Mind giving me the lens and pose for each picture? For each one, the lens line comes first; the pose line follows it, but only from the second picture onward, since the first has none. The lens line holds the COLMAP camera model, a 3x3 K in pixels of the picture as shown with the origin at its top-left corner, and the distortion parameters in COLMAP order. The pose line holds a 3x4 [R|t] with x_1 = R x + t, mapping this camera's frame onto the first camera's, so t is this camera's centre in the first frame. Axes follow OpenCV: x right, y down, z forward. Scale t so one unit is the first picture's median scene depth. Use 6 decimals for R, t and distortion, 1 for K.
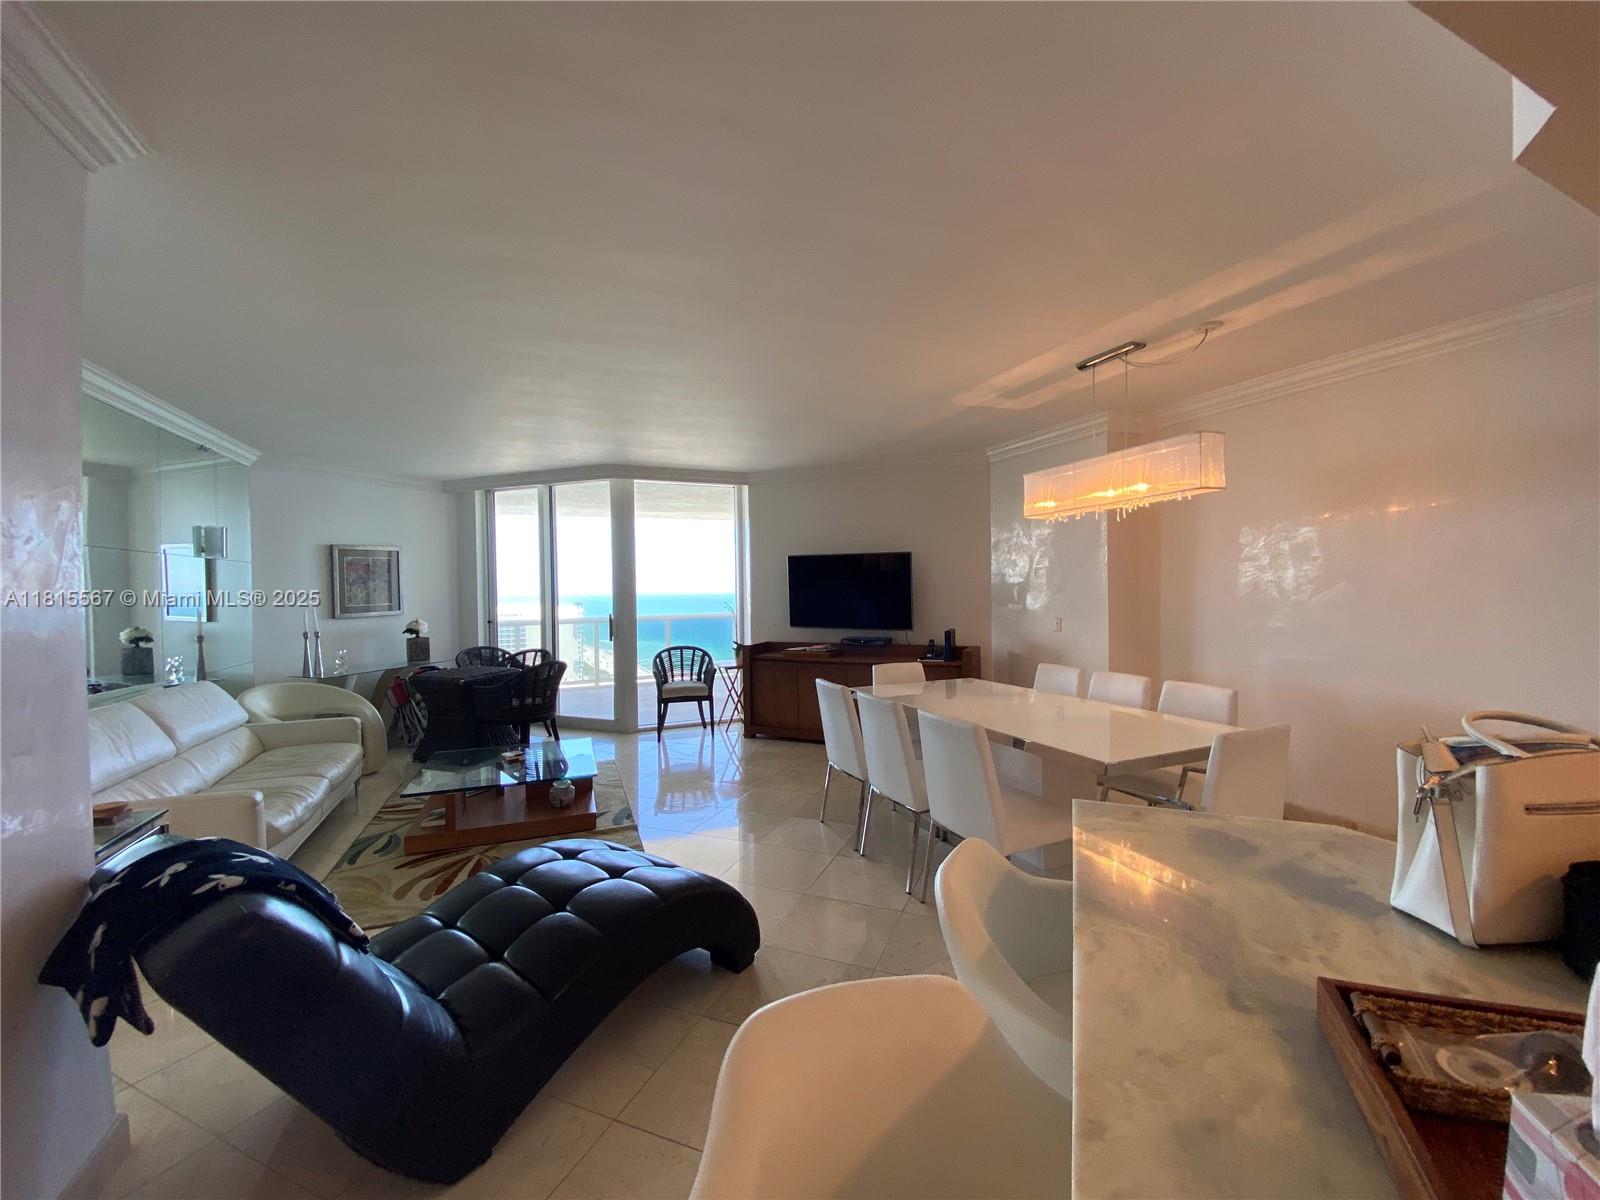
lens RADIAL K [[646.7, 0, 804.0], [0, 646.7, 604.1], [0, 0, 1]] dist [-0.007974, -0.003792]
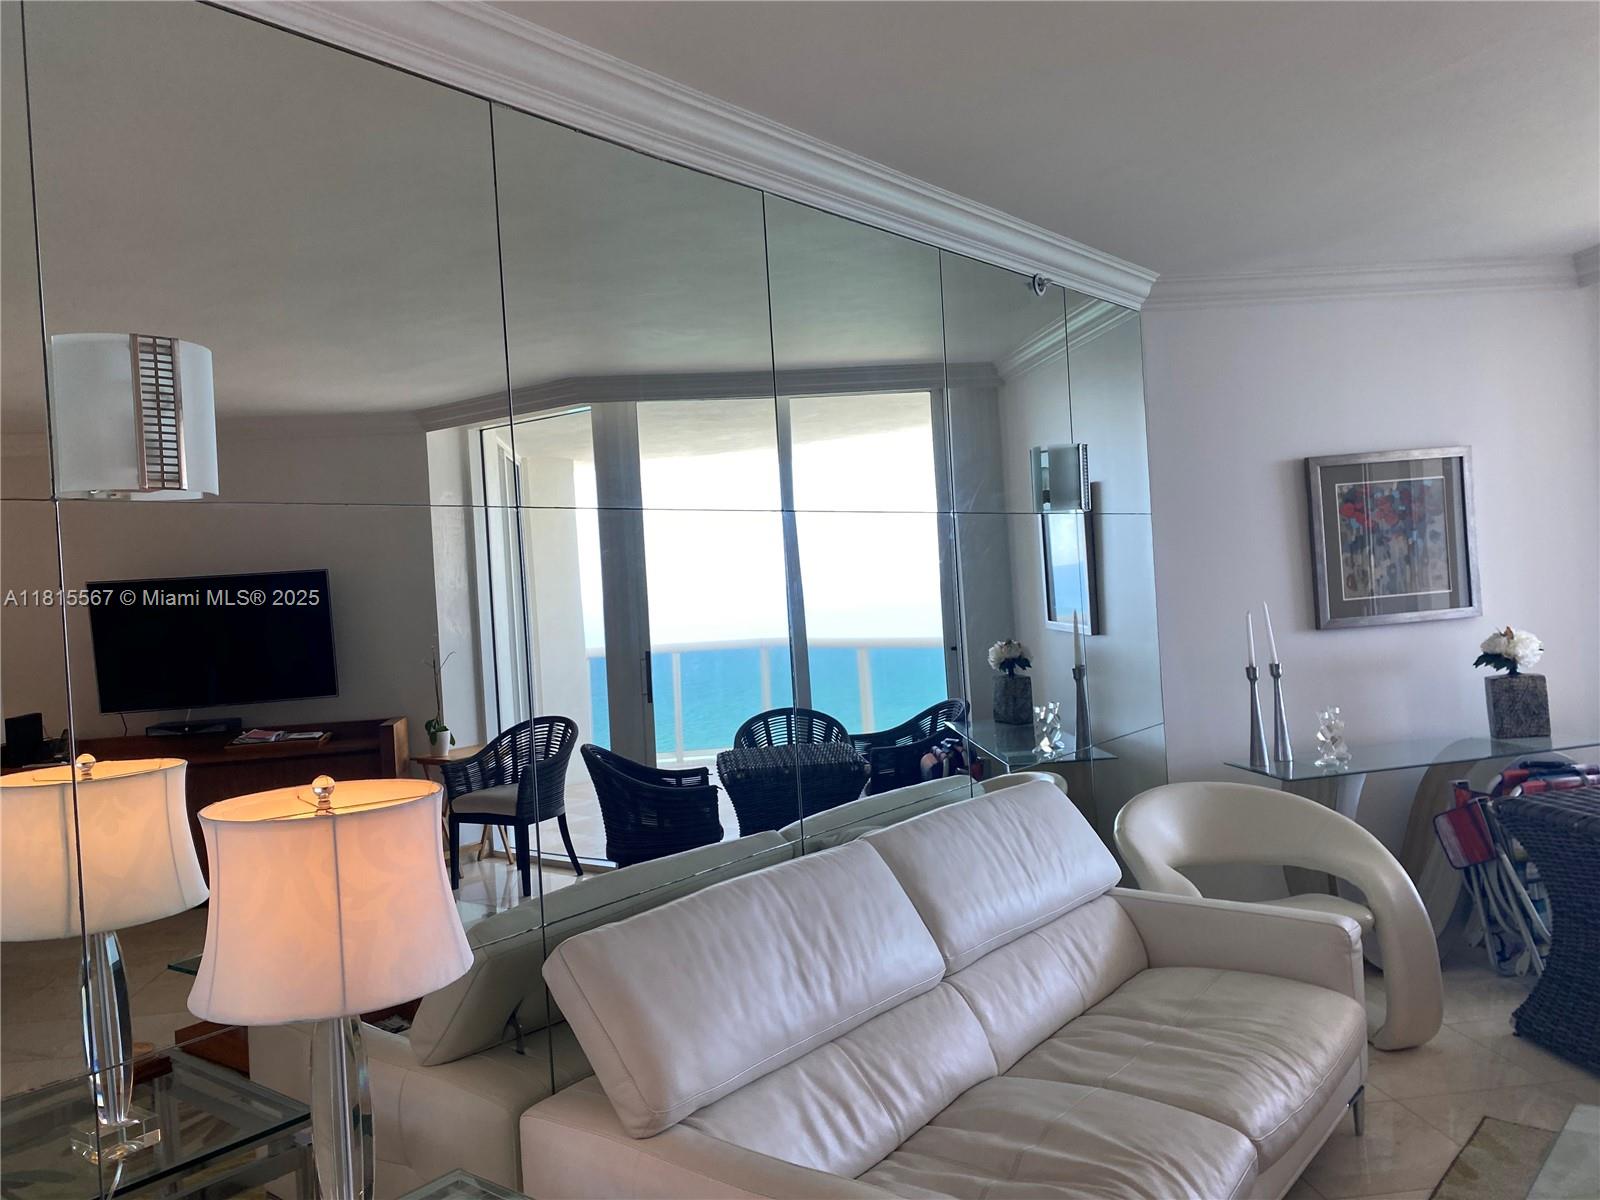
lens RADIAL K [[1207.1, 0, 811.8], [0, 1207.1, 571.2], [0, 0, 1]] dist [0.006992, -0.004416]
pose [[0.474852, -0.021110, -0.879813, -0.175602], [0.032599, 0.999448, -0.006387, -0.021473], [0.879462, -0.025648, 0.475278, 0.313878]]
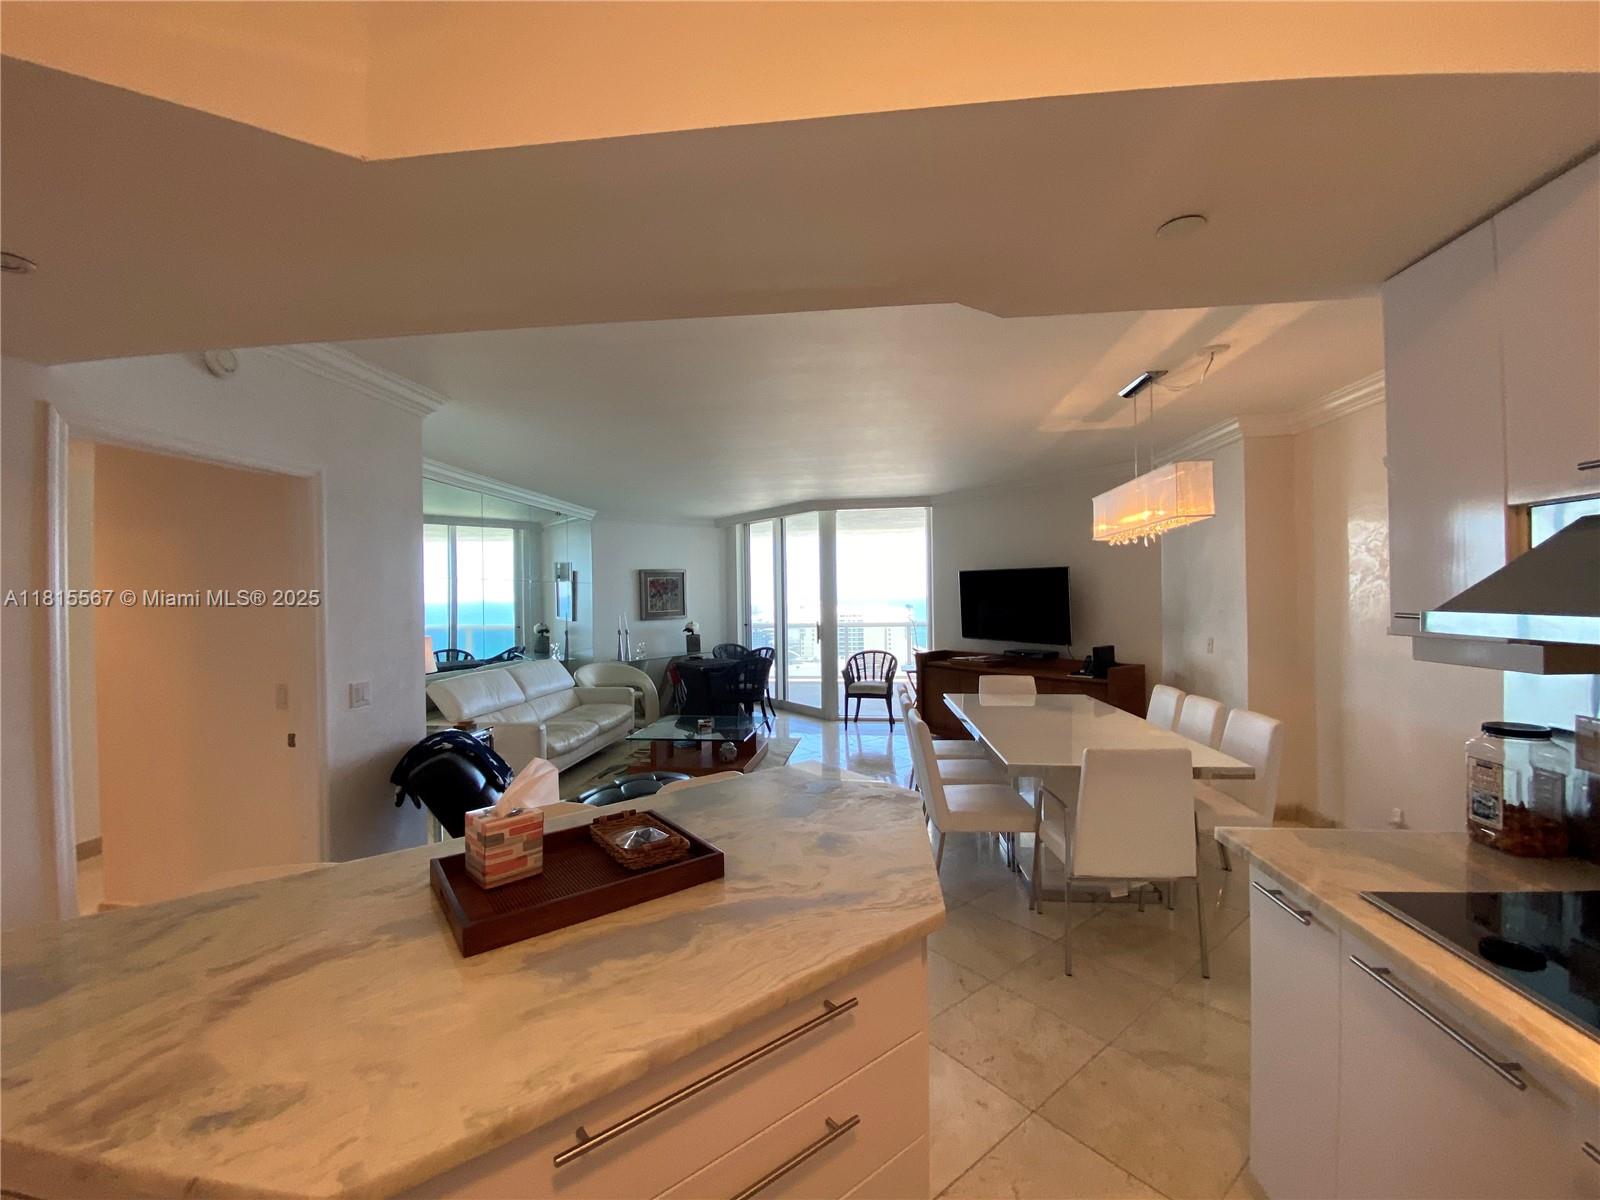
lens RADIAL K [[646.7, 0, 809.9], [0, 646.7, 597.4], [0, 0, 1]] dist [-0.007974, -0.003792]
pose [[0.874091, 0.005783, -0.485728, 0.297679], [-0.012222, 0.999874, -0.010091, -0.018677], [0.485609, 0.014757, 0.874052, -0.081383]]
